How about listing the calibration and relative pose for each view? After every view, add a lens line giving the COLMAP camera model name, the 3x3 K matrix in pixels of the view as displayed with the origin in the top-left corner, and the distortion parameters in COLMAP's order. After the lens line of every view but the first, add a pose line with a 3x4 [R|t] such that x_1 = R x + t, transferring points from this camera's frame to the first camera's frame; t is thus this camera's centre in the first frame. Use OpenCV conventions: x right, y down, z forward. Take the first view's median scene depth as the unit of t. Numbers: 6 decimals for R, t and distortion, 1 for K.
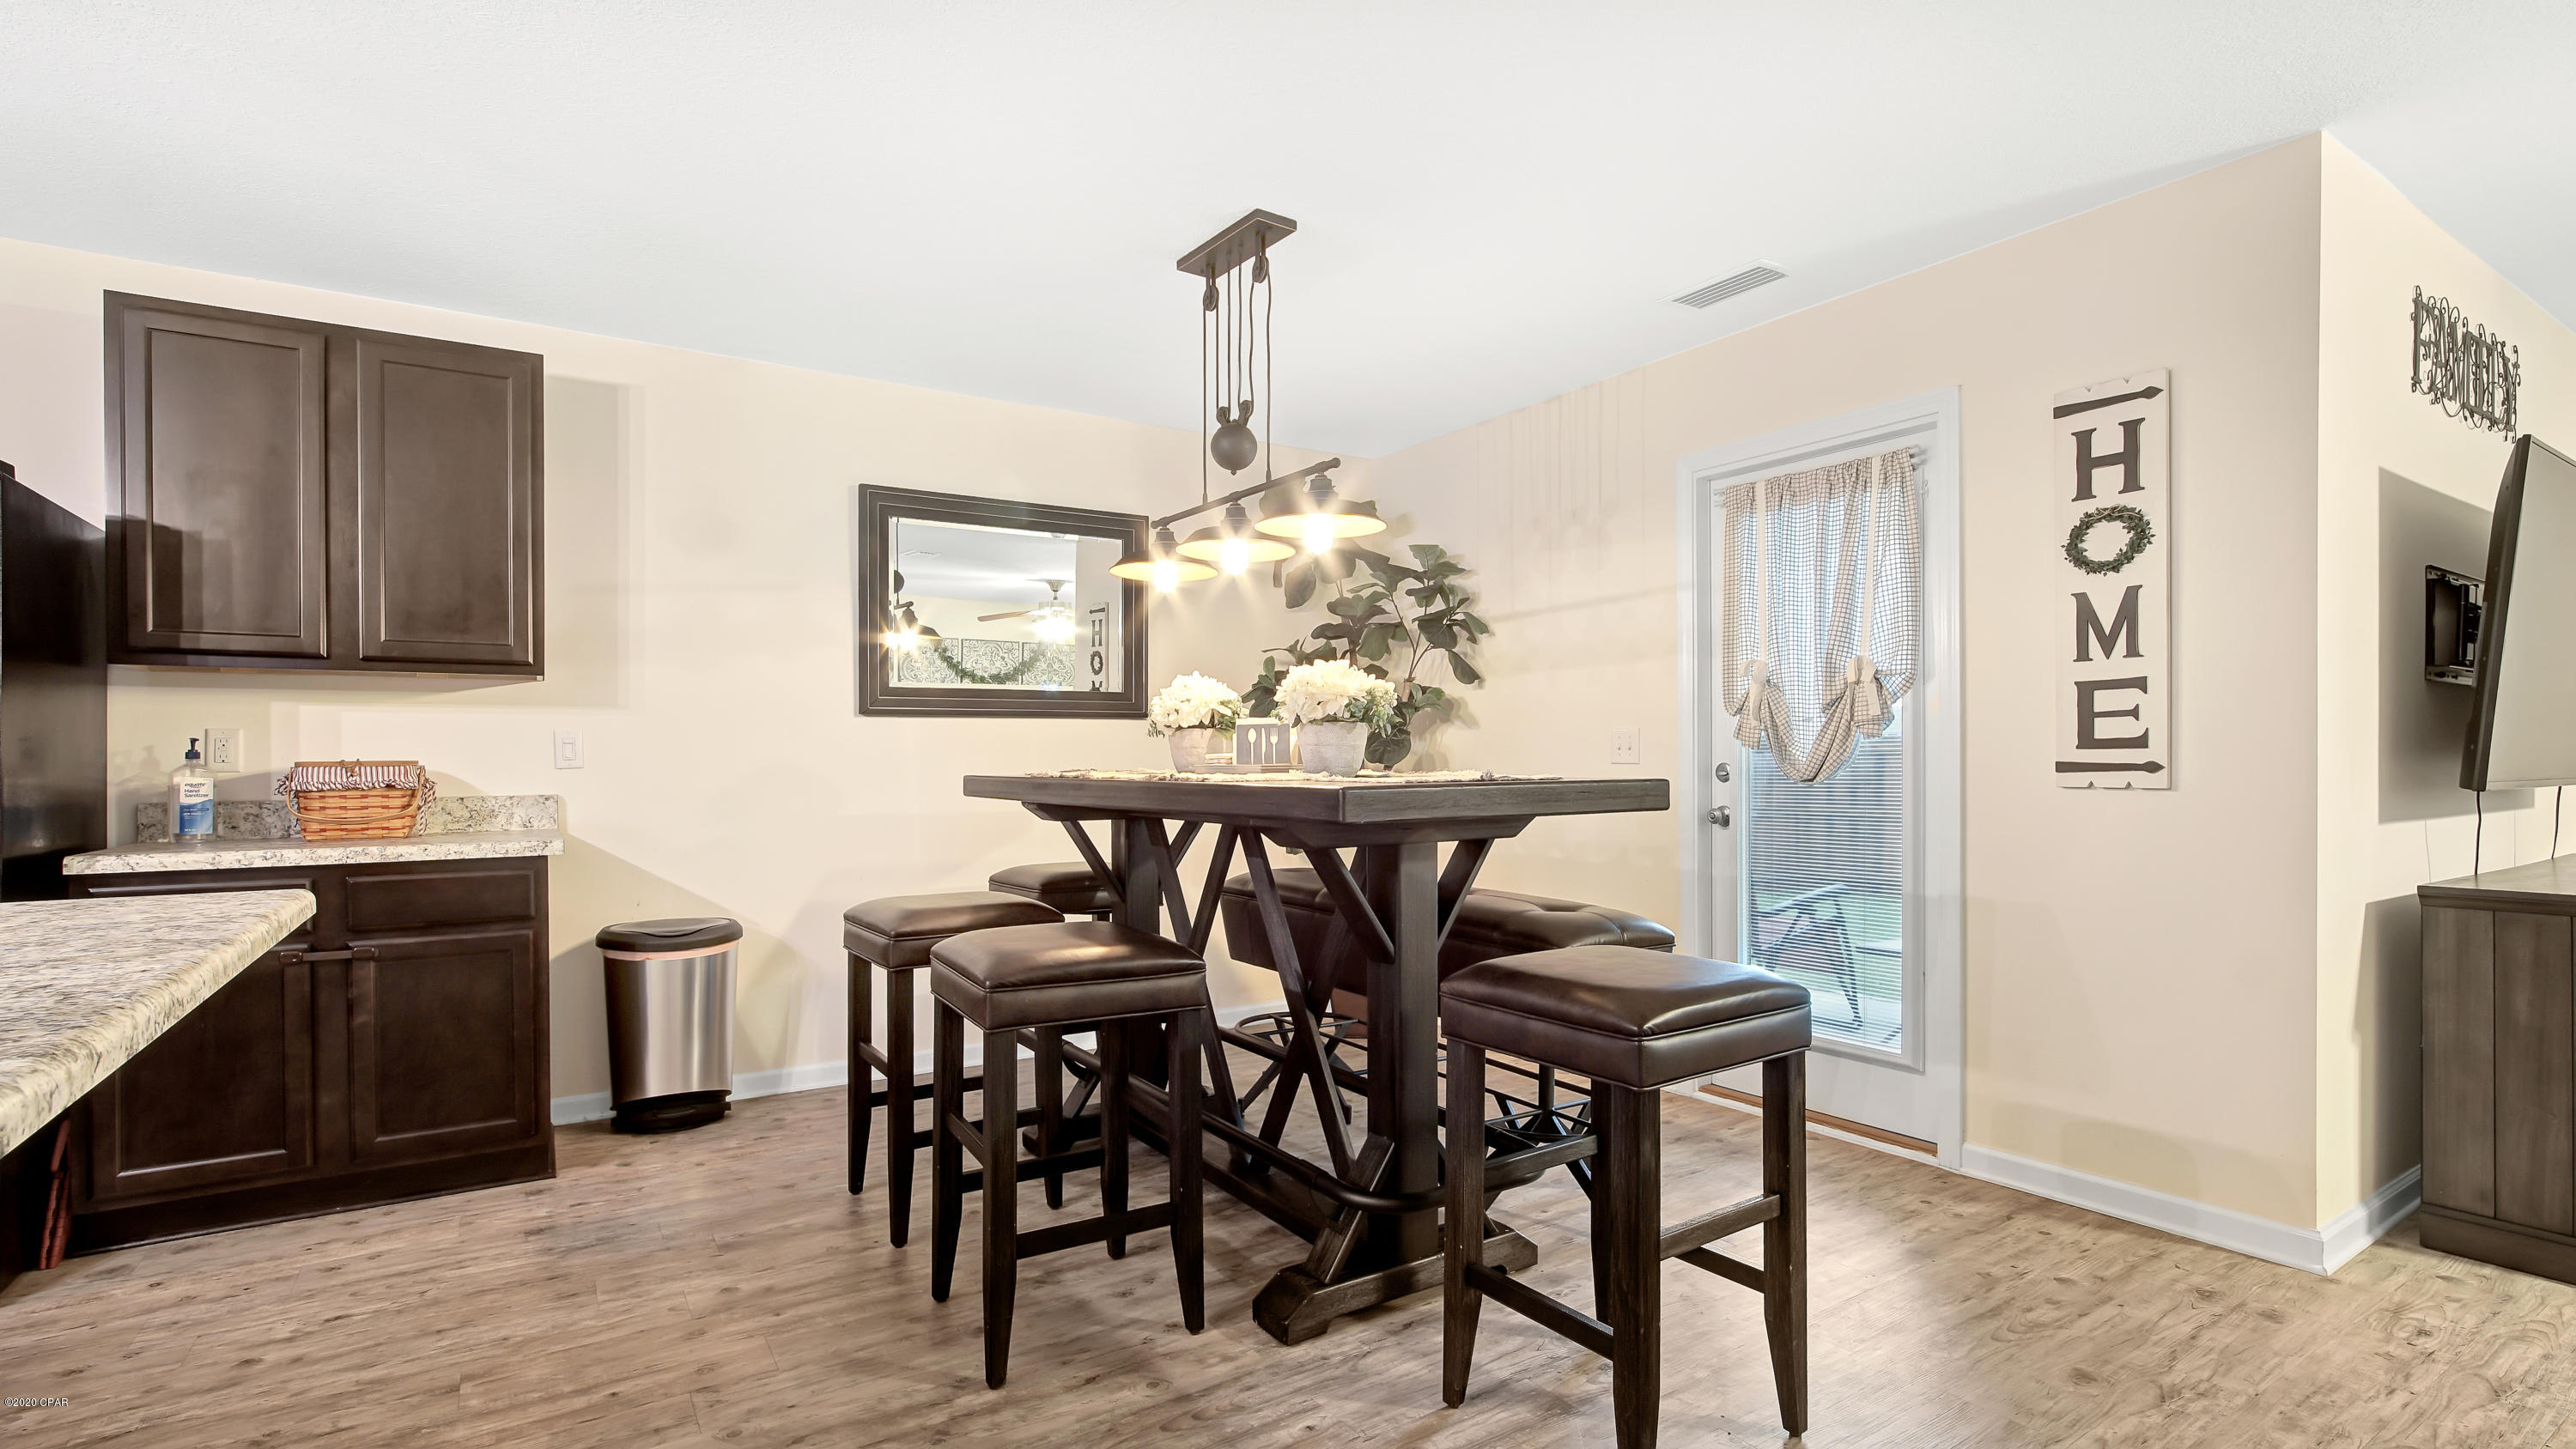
lens RADIAL K [[1153.6, 0, 1303.6], [0, 1153.6, 751.6], [0, 0, 1]] dist [-0.018479, 0.006093]
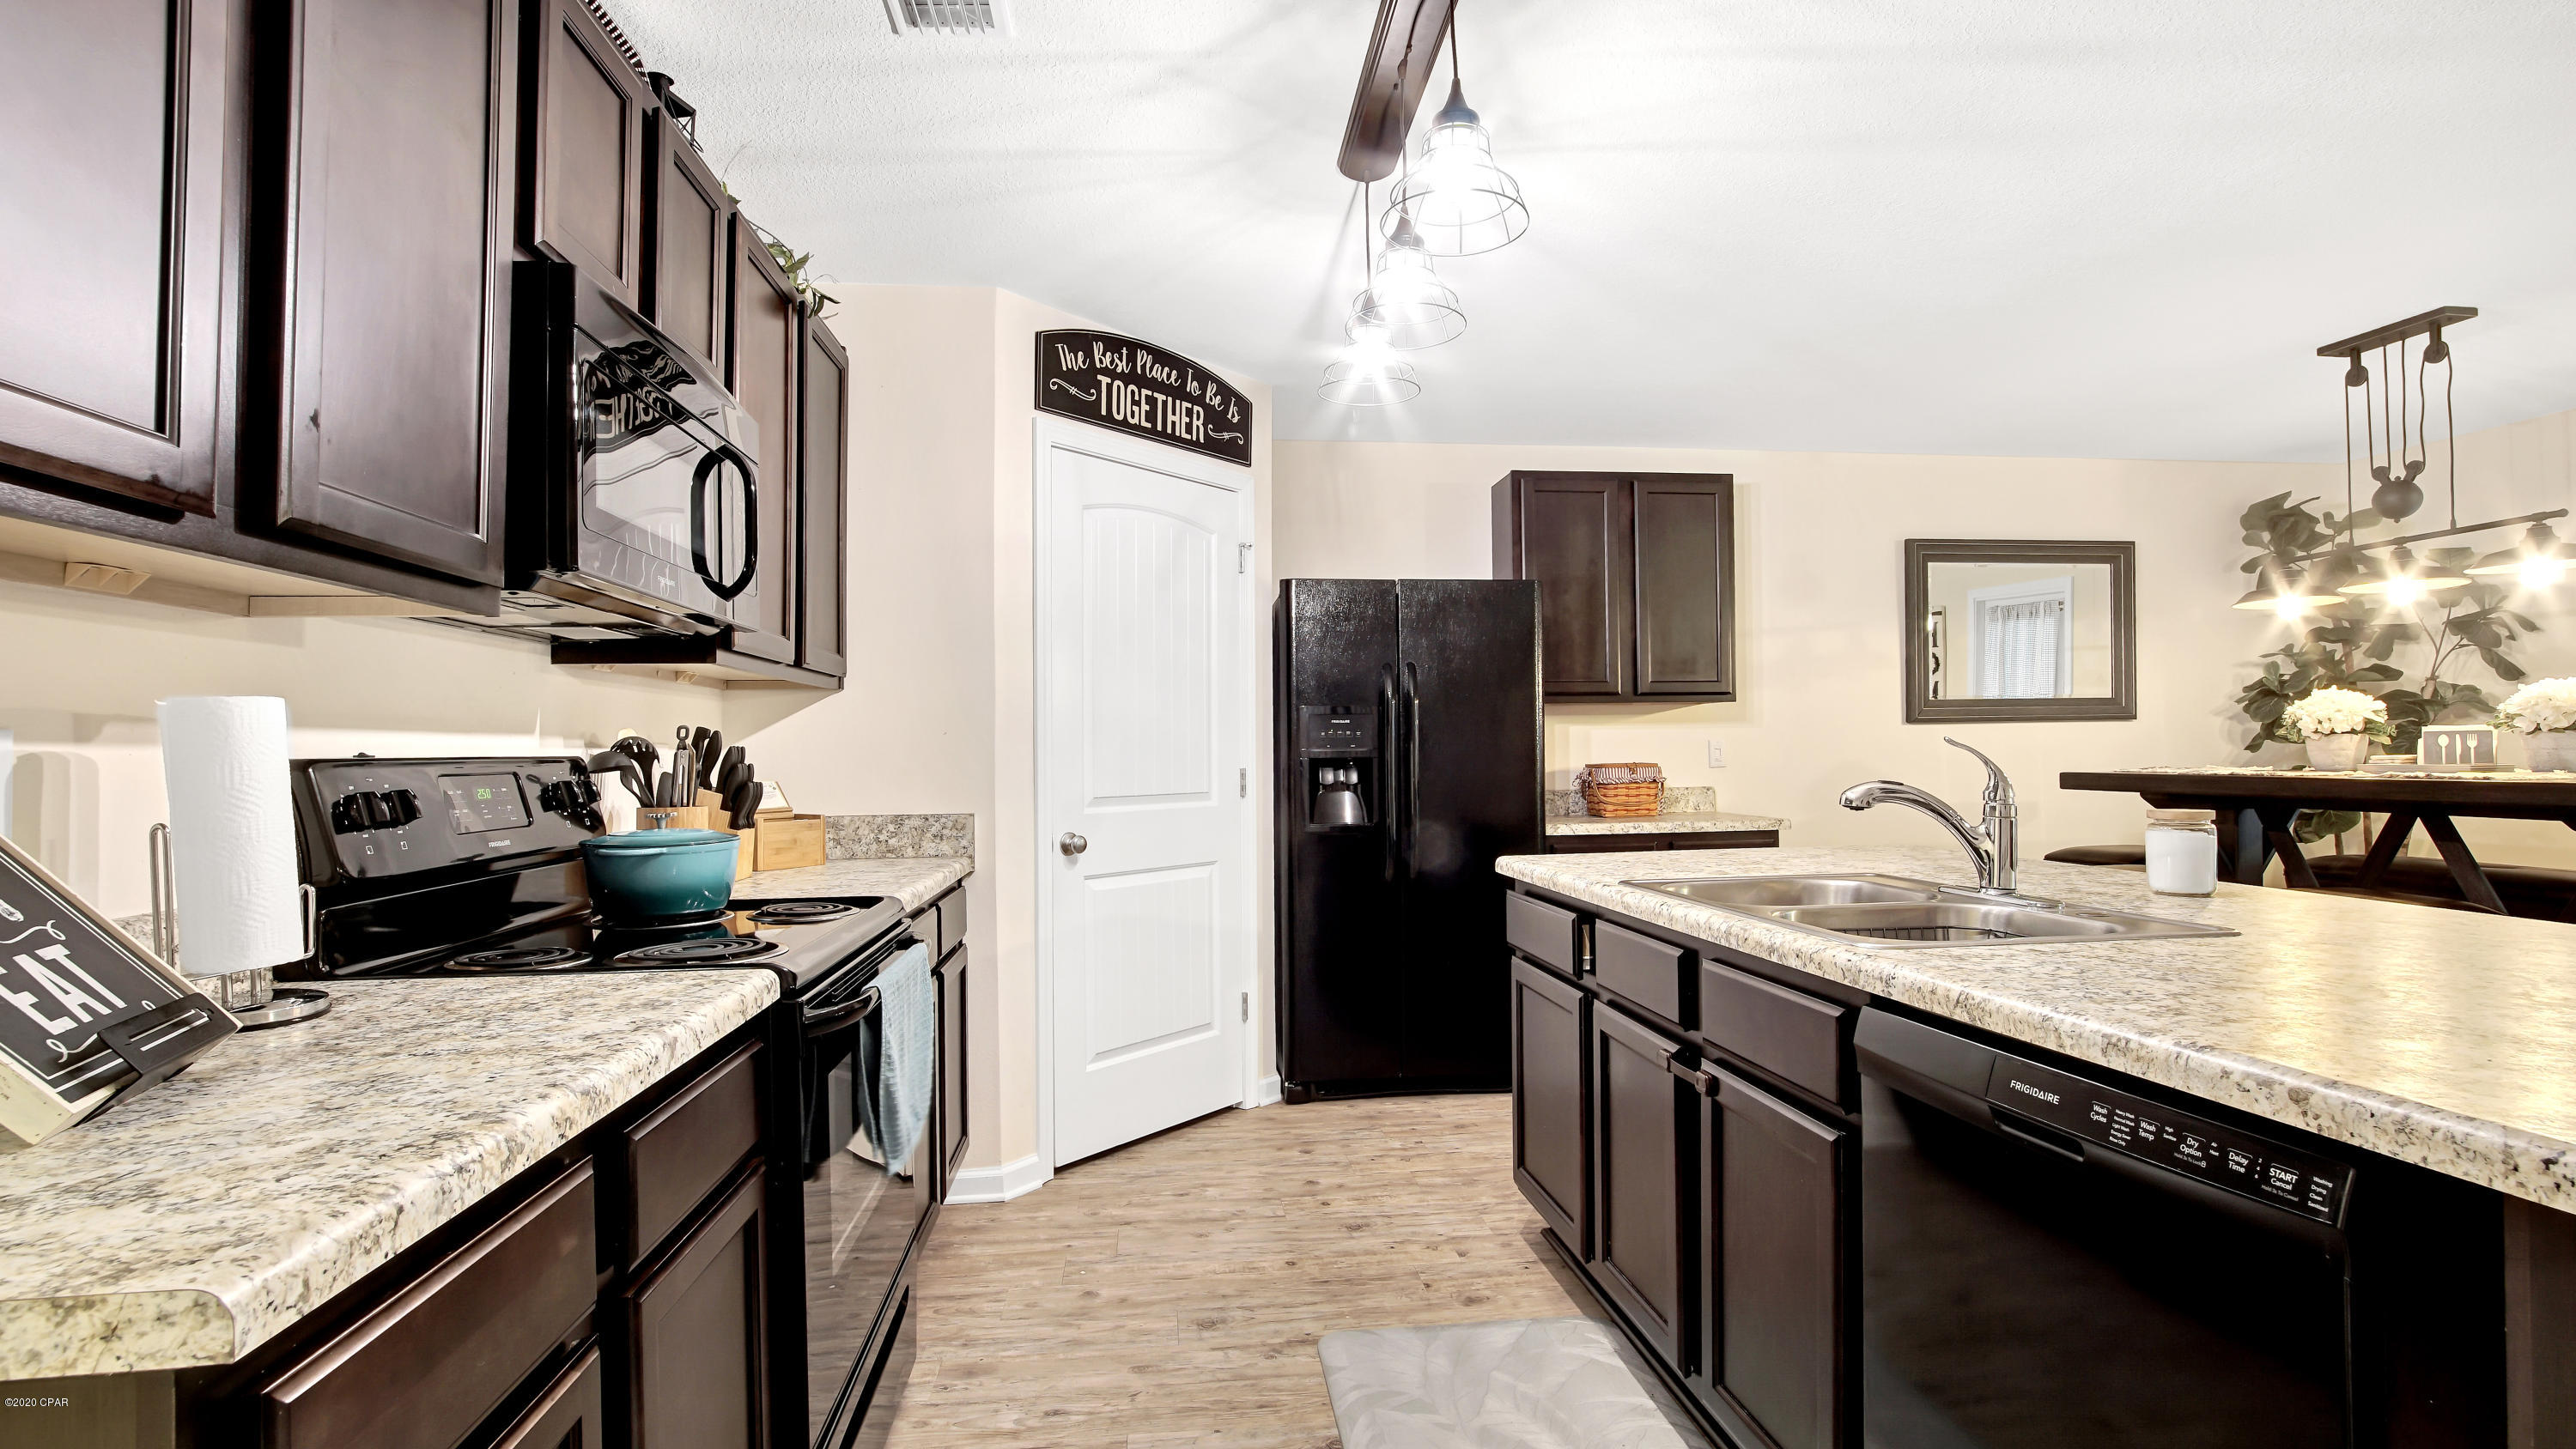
lens RADIAL K [[1180.3, 0, 1290.7], [0, 1180.3, 735.7], [0, 0, 1]] dist [-0.030305, 0.001597]
pose [[0.896778, -0.013194, -0.442283, -0.556135], [0.011192, 0.999912, -0.007136, -0.021839], [0.442339, 0.001449, 0.896847, -0.569512]]
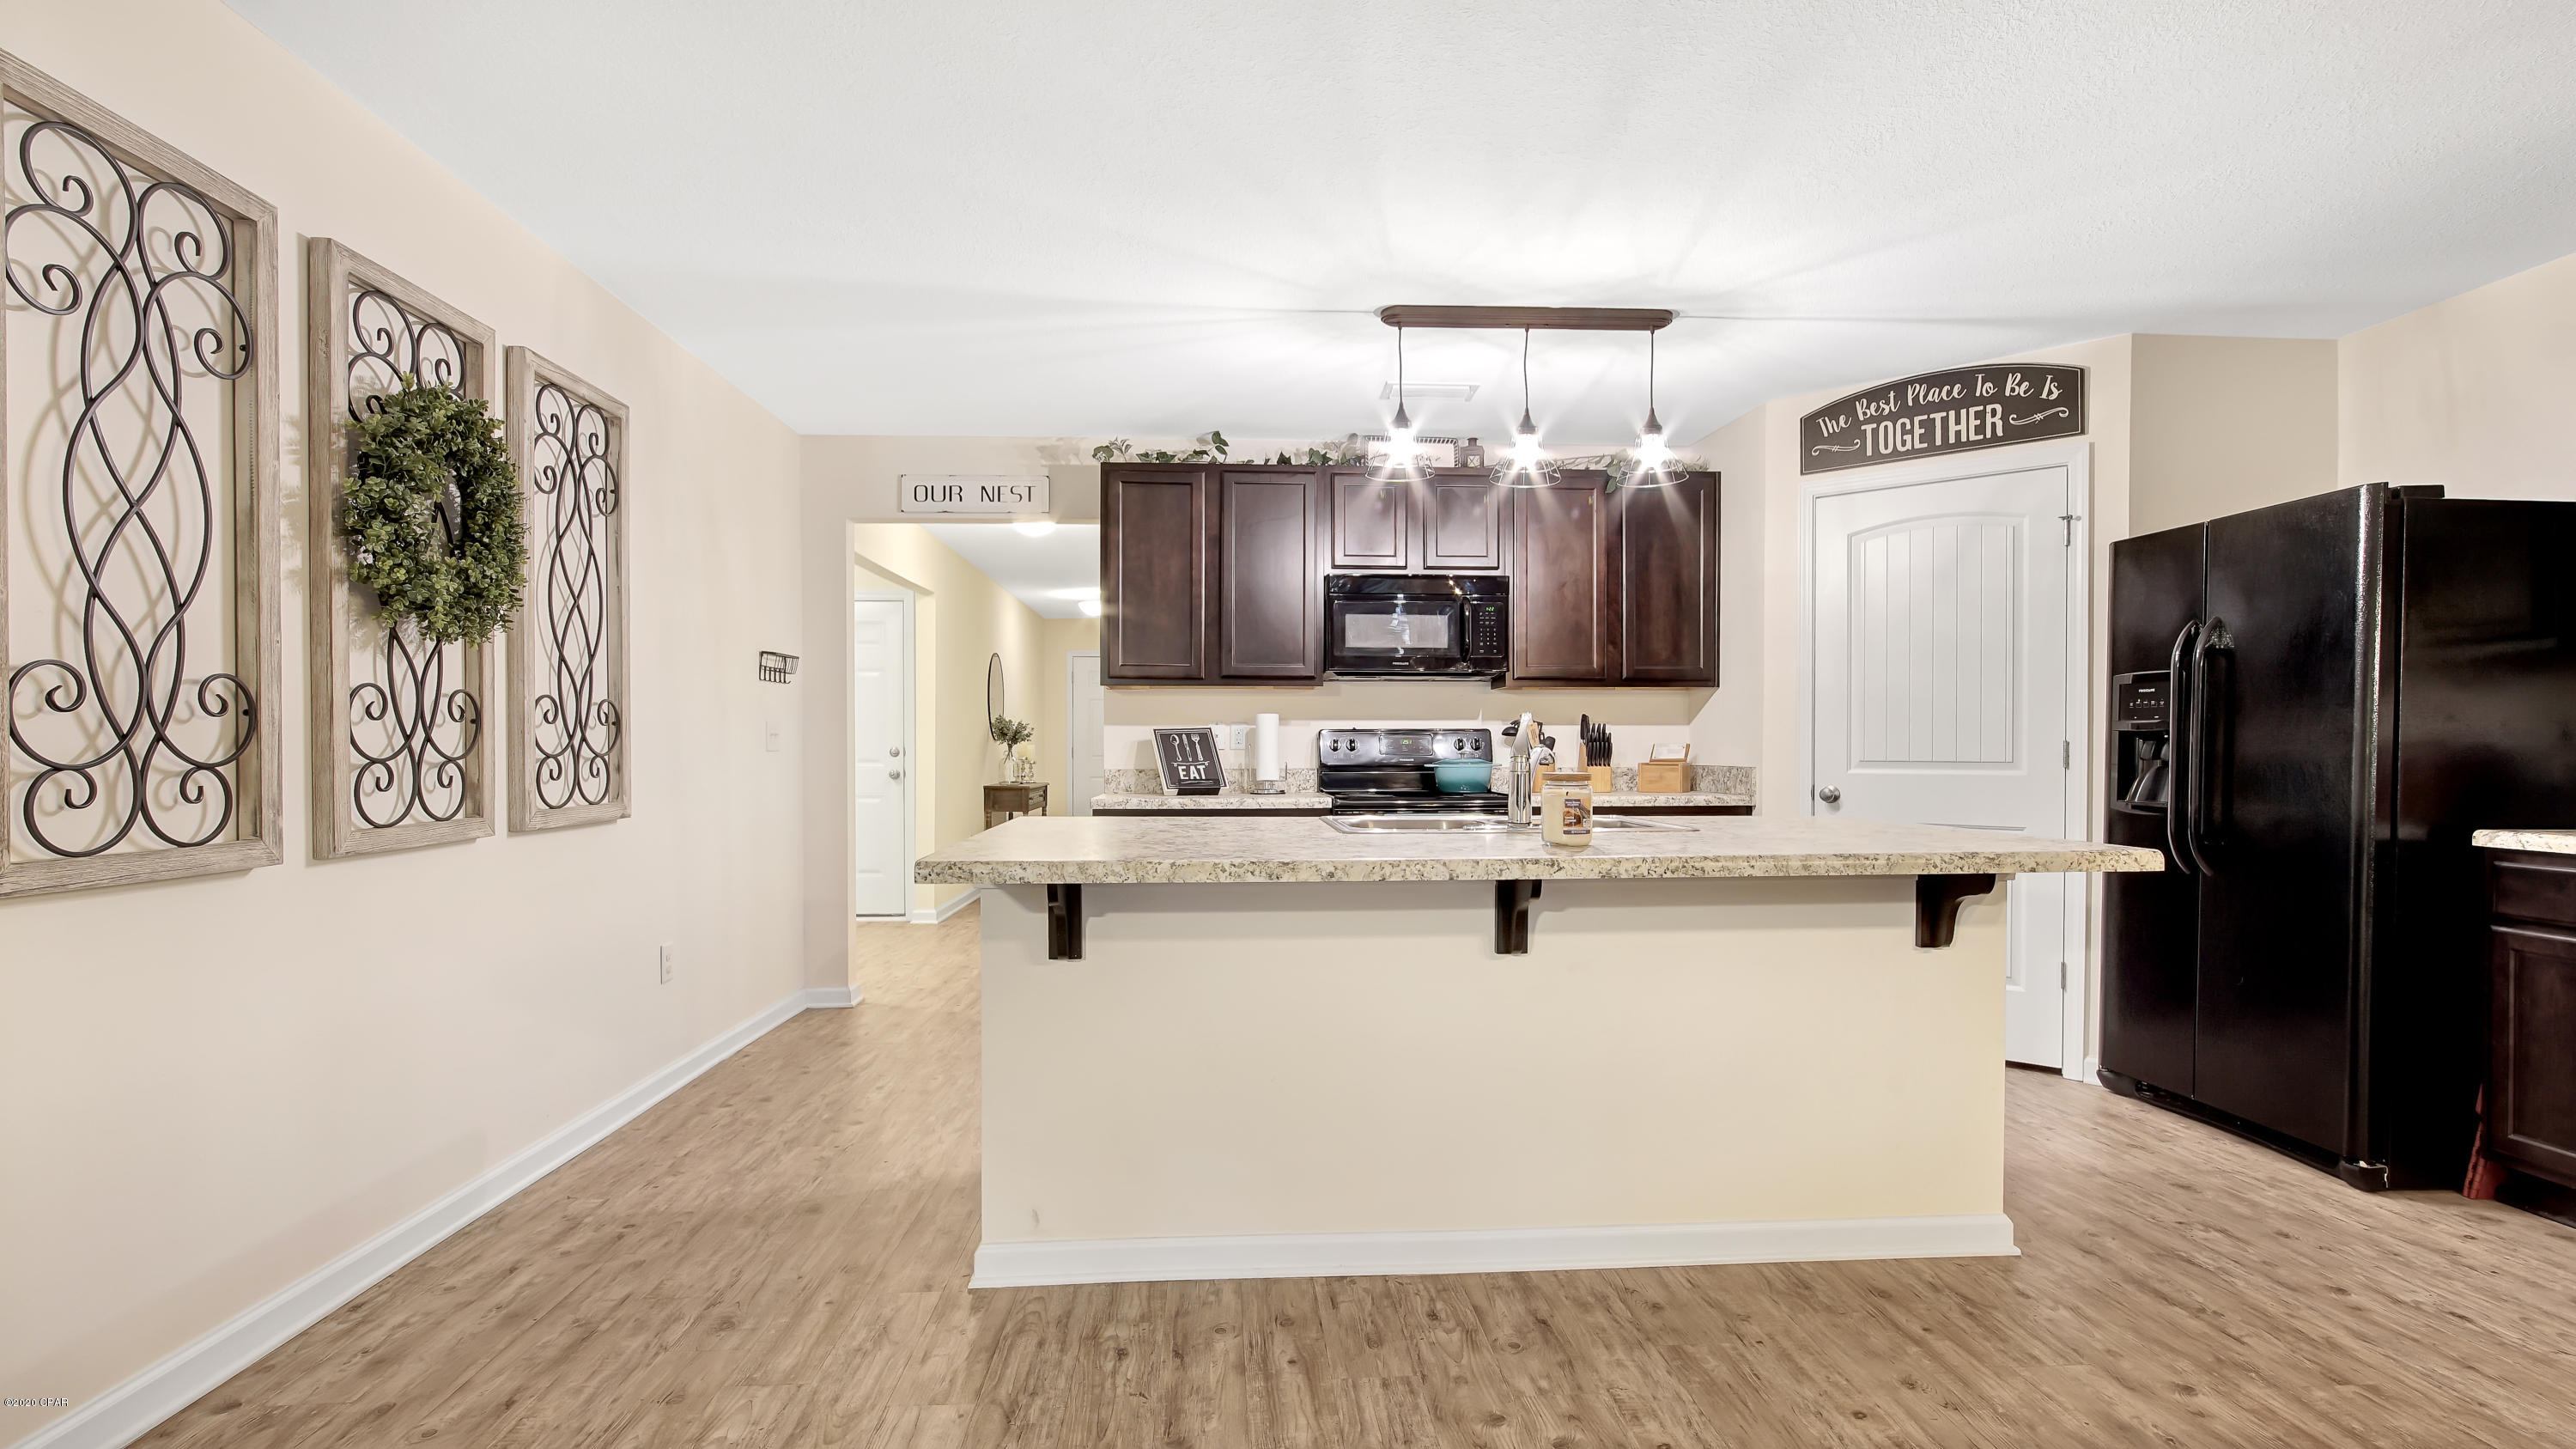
lens RADIAL K [[1154.0, 0, 1299.4], [0, 1154.0, 772.5], [0, 0, 1]] dist [-0.018479, 0.006093]
pose [[-0.475984, 0.024764, -0.879105, 0.335591], [0.006969, 0.999678, 0.024387, 0.001768], [0.879426, 0.005481, -0.476004, 0.422302]]
